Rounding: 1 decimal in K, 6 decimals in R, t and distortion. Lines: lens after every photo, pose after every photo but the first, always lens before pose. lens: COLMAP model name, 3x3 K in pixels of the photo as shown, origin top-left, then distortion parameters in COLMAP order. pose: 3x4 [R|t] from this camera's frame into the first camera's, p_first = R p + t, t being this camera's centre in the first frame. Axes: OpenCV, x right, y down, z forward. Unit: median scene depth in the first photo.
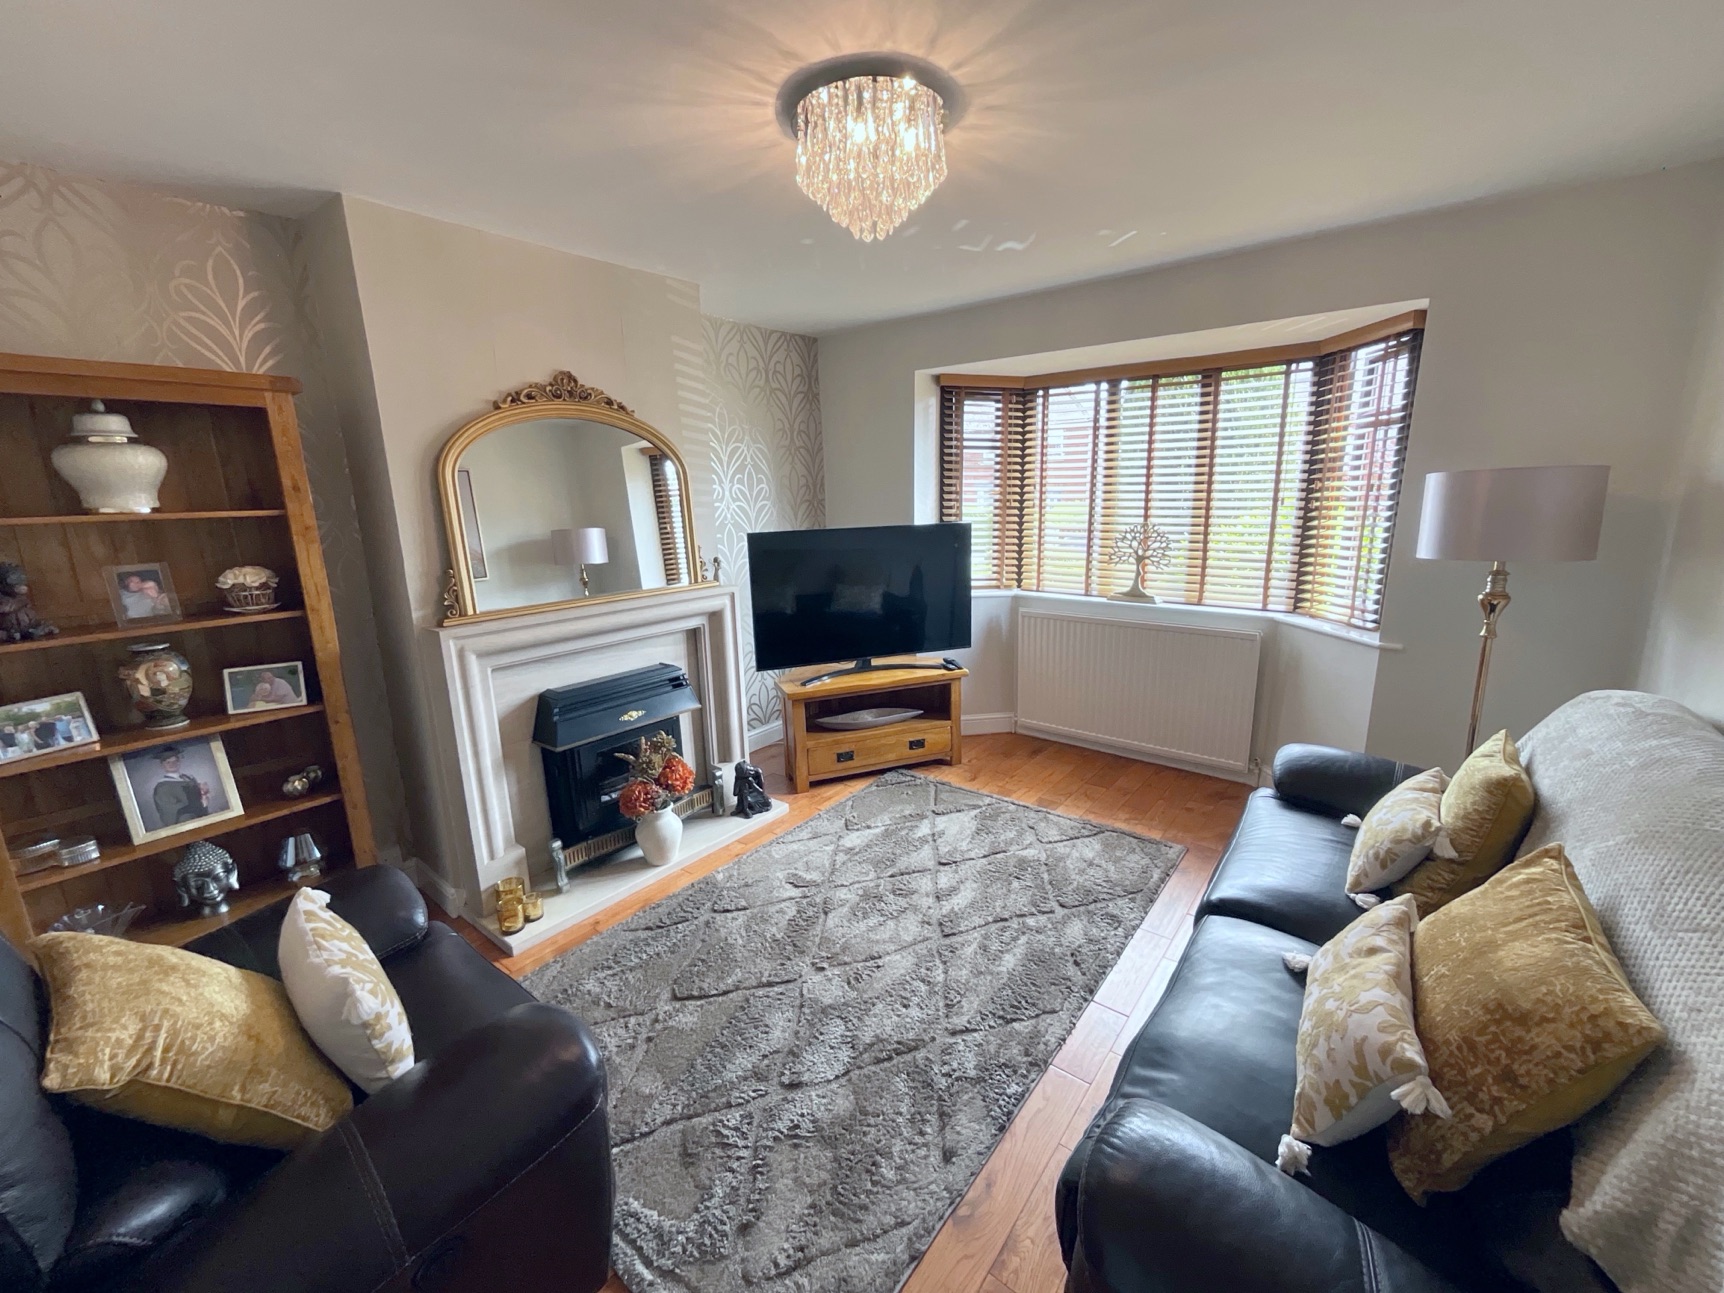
lens RADIAL K [[699.7, 0, 861.2], [0, 699.7, 646.3], [0, 0, 1]] dist [-0.000035, 0.000120]
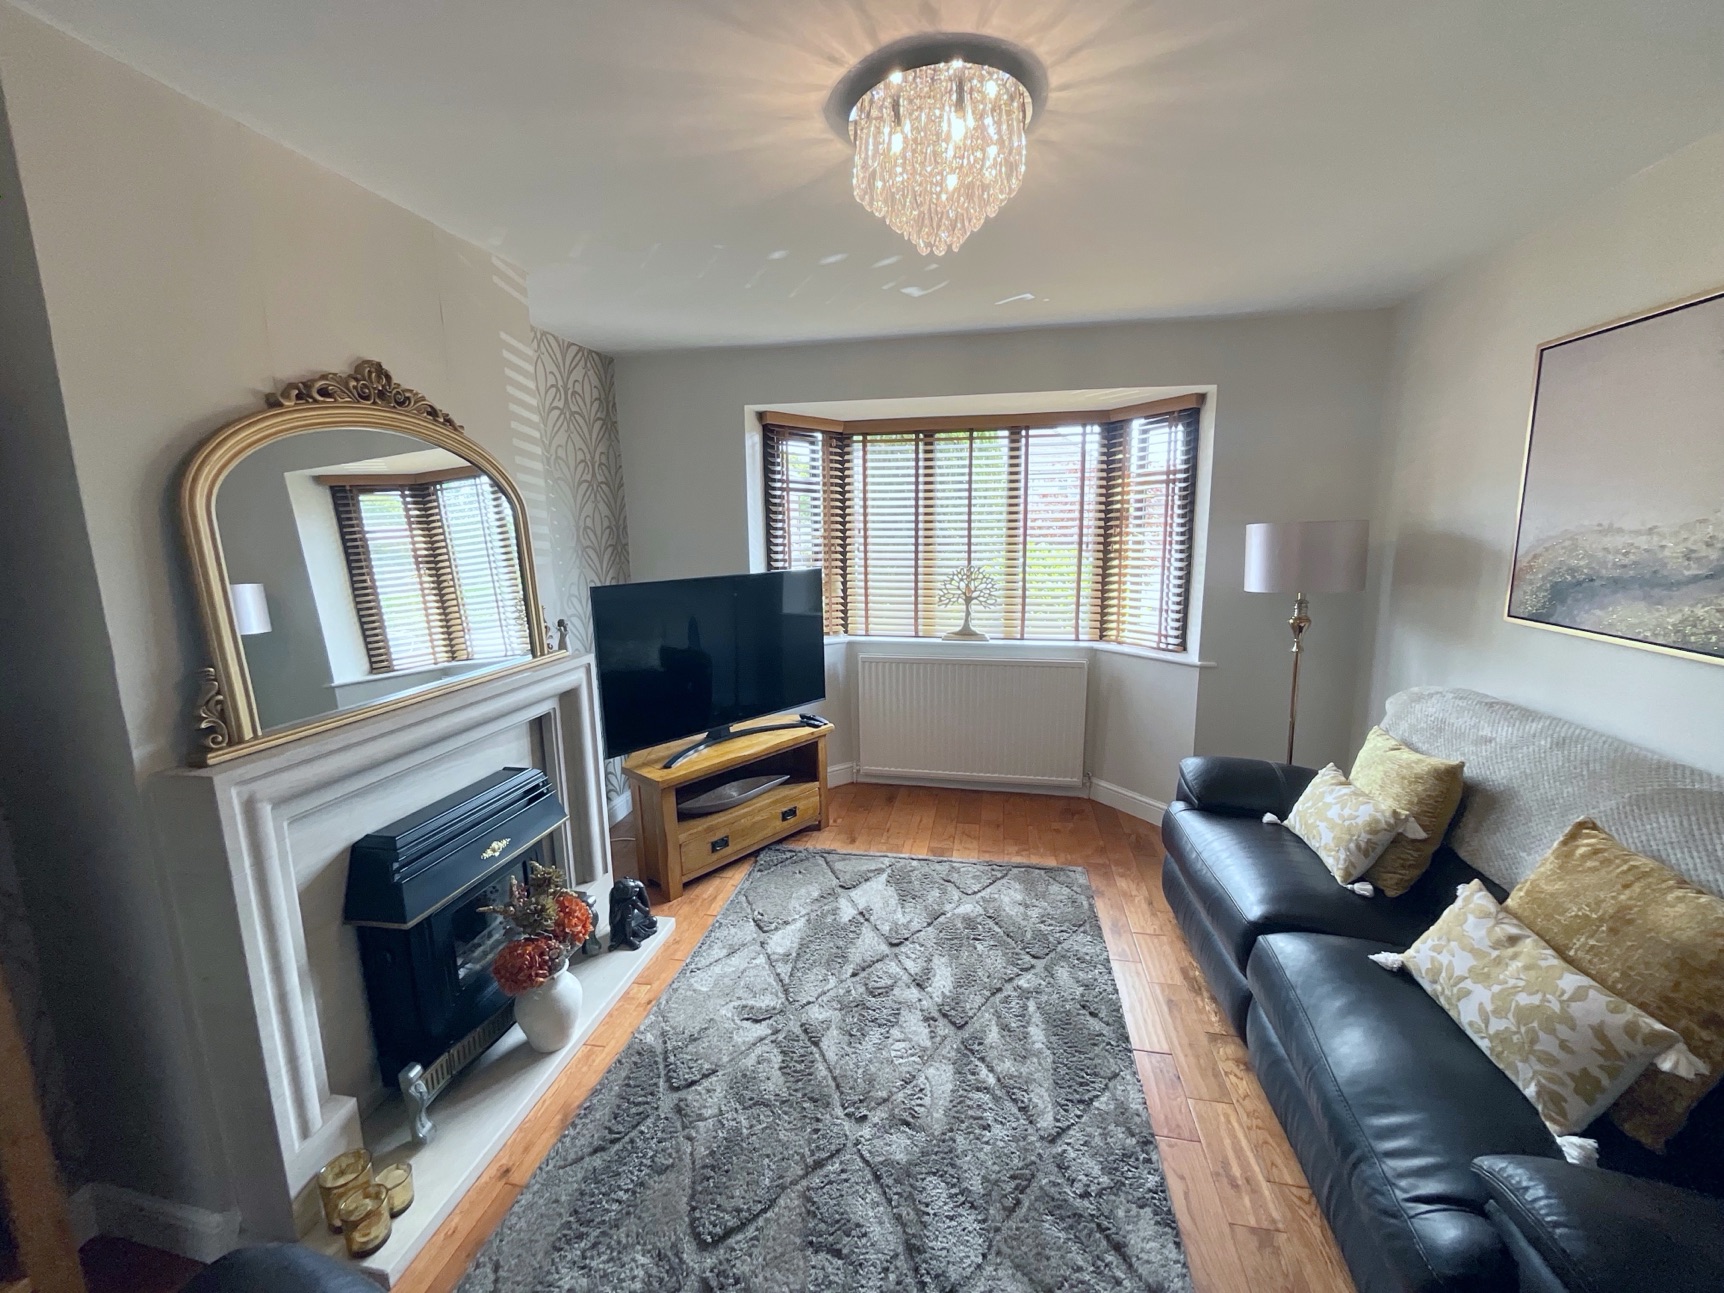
lens RADIAL K [[699.7, 0, 863.9], [0, 699.7, 646.5], [0, 0, 1]] dist [-0.000035, 0.000120]
pose [[0.886687, -0.070099, 0.457026, -0.308180], [0.096158, 0.994786, -0.033976, -0.045443], [-0.452261, 0.074073, 0.888804, 0.187604]]
